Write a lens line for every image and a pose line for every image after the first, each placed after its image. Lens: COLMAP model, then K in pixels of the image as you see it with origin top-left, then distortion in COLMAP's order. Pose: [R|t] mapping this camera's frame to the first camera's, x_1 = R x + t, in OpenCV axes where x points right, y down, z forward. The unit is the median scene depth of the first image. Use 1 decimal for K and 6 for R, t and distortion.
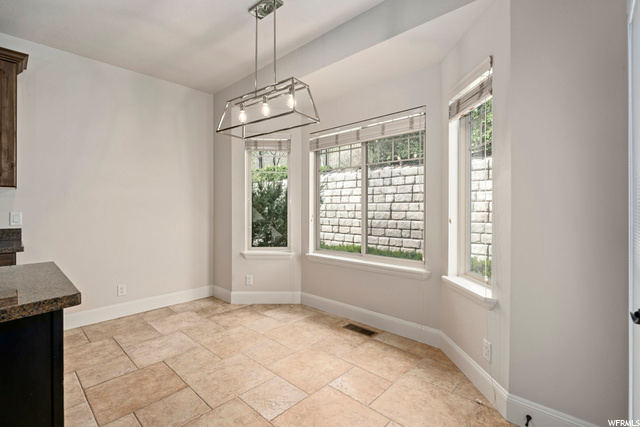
lens RADIAL K [[293.1, 0, 317.6], [0, 293.1, 210.1], [0, 0, 1]] dist [-0.002796, -0.000046]
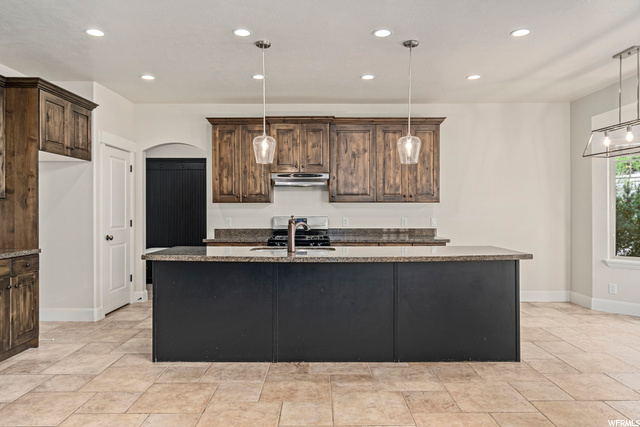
lens RADIAL K [[437.3, 0, 319.6], [0, 437.3, 211.1], [0, 0, 1]] dist [0.006174, 0.002146]
pose [[0.687022, -0.001939, -0.726634, 0.158721], [-0.001976, 0.999988, -0.004537, -0.012801], [0.726634, 0.004553, 0.687010, -0.714749]]
